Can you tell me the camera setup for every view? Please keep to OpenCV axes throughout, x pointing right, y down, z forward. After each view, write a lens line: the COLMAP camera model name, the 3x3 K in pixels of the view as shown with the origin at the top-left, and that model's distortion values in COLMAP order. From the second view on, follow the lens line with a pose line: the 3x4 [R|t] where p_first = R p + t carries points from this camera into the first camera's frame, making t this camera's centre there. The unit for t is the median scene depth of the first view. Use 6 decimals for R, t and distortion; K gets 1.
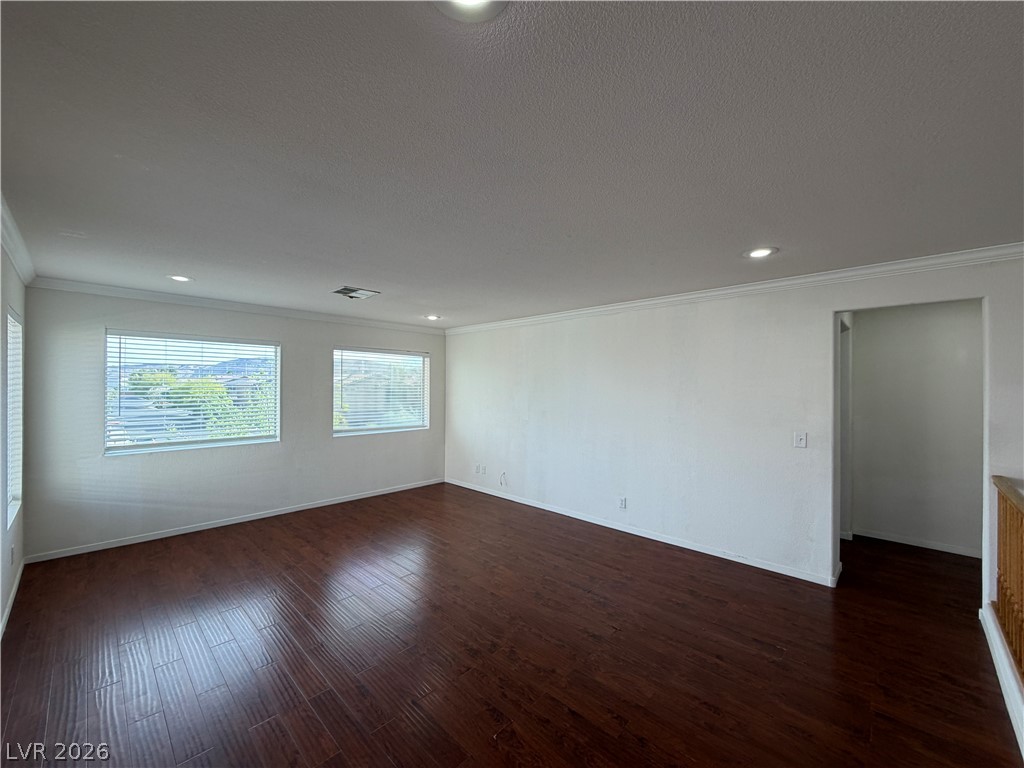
lens RADIAL K [[411.1, 0, 512.1], [0, 411.1, 387.4], [0, 0, 1]] dist [0.001637, 0.000814]
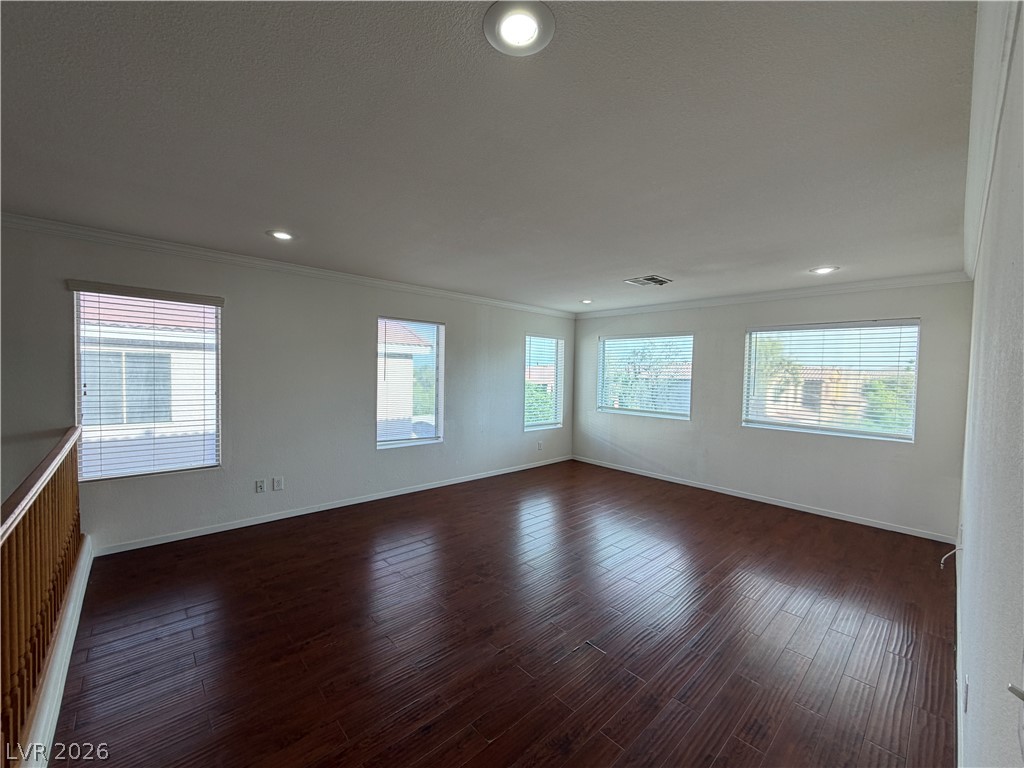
lens RADIAL K [[411.1, 0, 510.9], [0, 411.1, 384.6], [0, 0, 1]] dist [0.001637, 0.000814]
pose [[-0.065048, 0.018879, -0.997704, 0.562220], [-0.027644, 0.999403, 0.020713, 0.022599], [0.997499, 0.028928, -0.064487, 0.561643]]
